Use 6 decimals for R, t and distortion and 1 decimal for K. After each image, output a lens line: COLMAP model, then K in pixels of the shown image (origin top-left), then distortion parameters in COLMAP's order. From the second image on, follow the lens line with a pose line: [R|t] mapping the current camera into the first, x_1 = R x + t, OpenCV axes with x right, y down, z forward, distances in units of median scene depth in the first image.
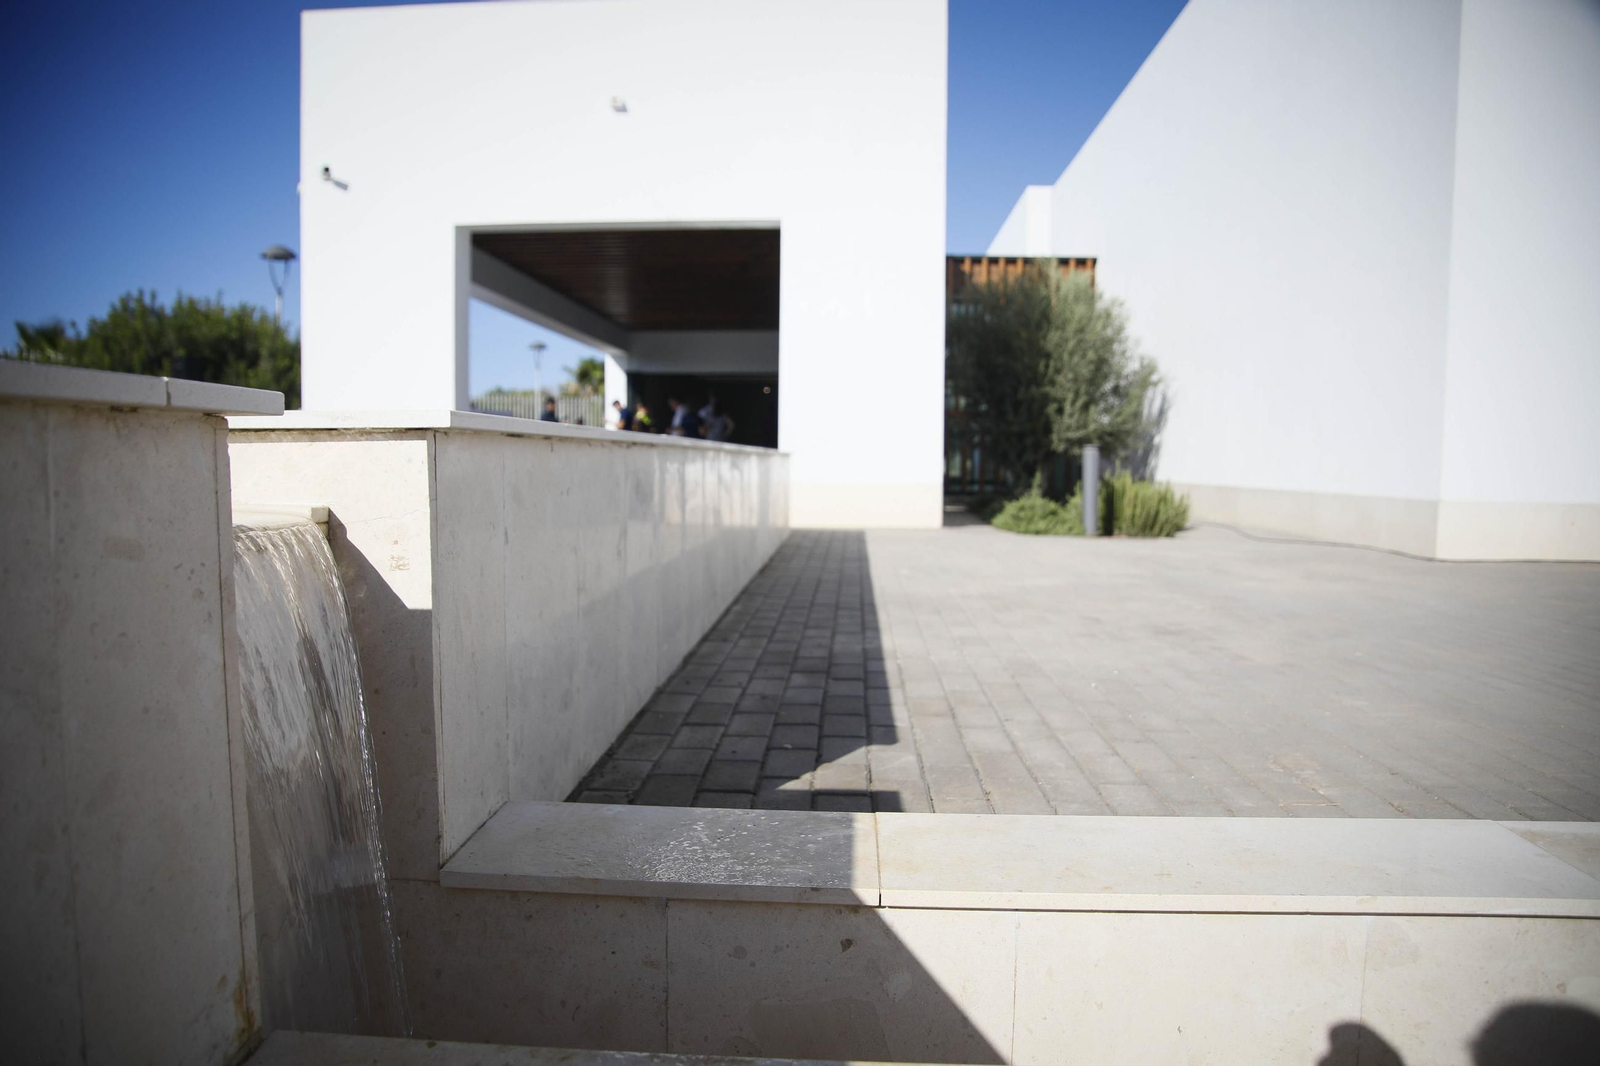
lens RADIAL K [[1113.3, 0, 778.5], [0, 1113.3, 535.7], [0, 0, 1]] dist [-0.130074, 0.103824]
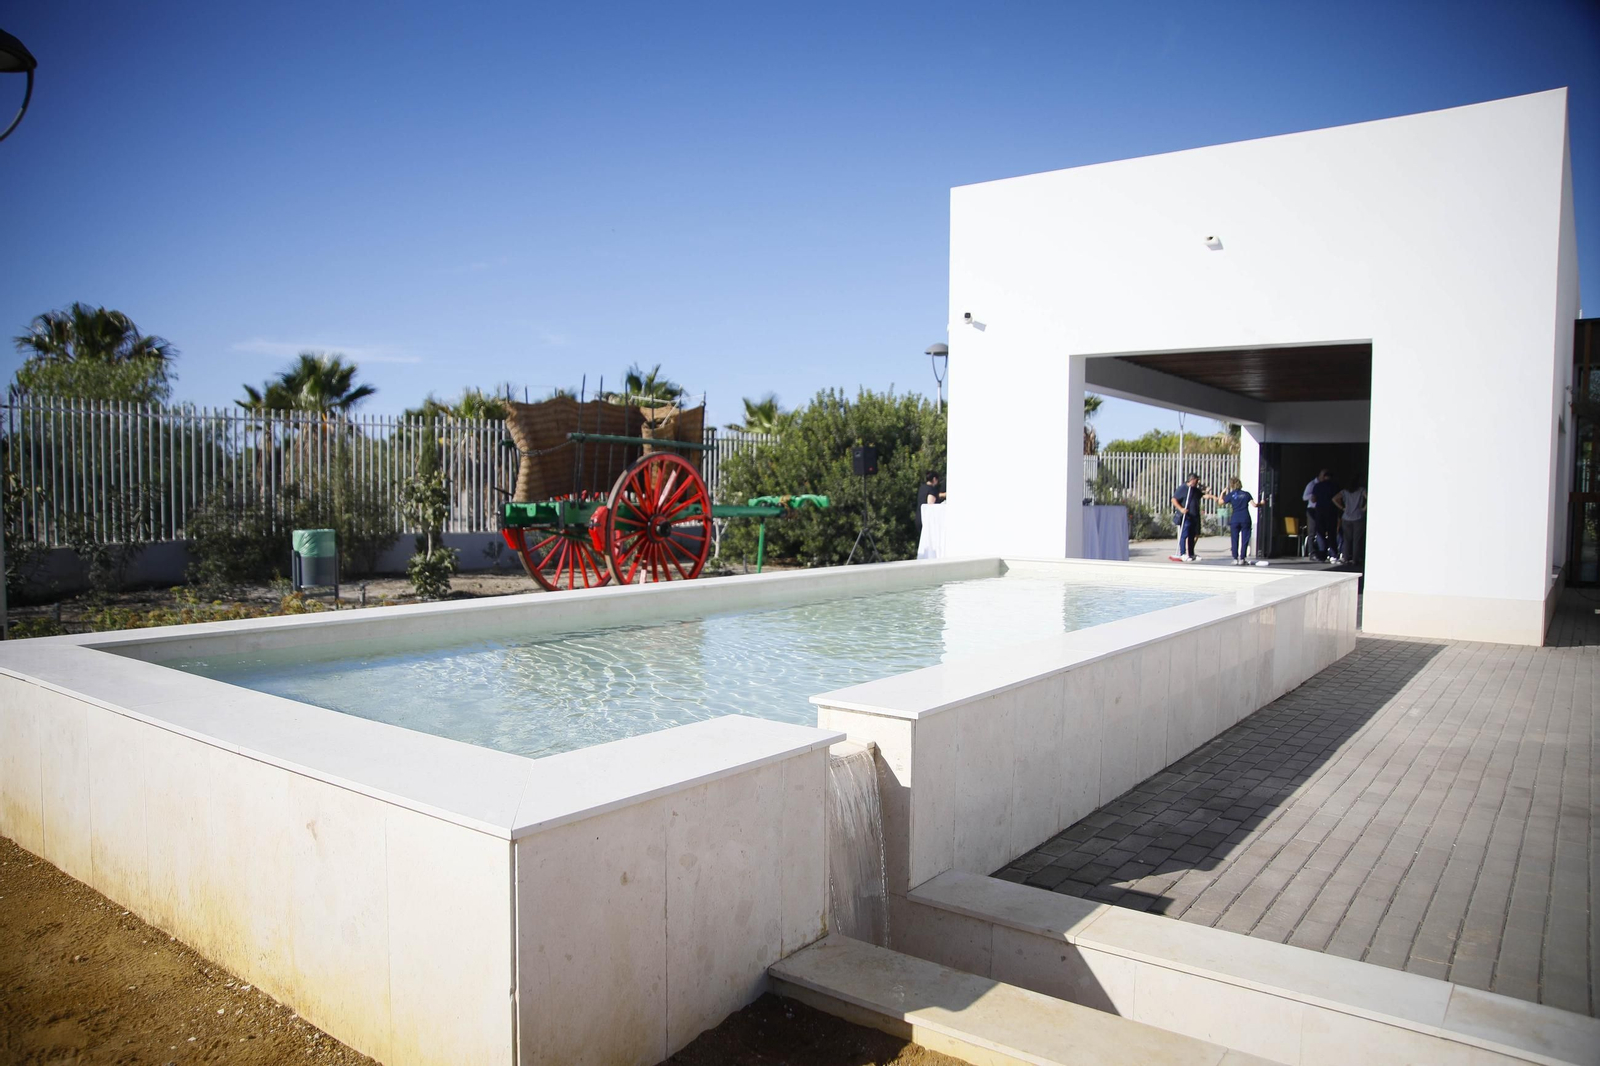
lens RADIAL K [[1113.3, 0, 778.5], [0, 1113.3, 535.7], [0, 0, 1]] dist [-0.130074, 0.103824]
pose [[0.836290, 0.028958, -0.547523, 0.411114], [-0.048255, 0.998617, -0.020888, -0.228193], [0.546160, 0.043890, 0.836530, -0.667016]]
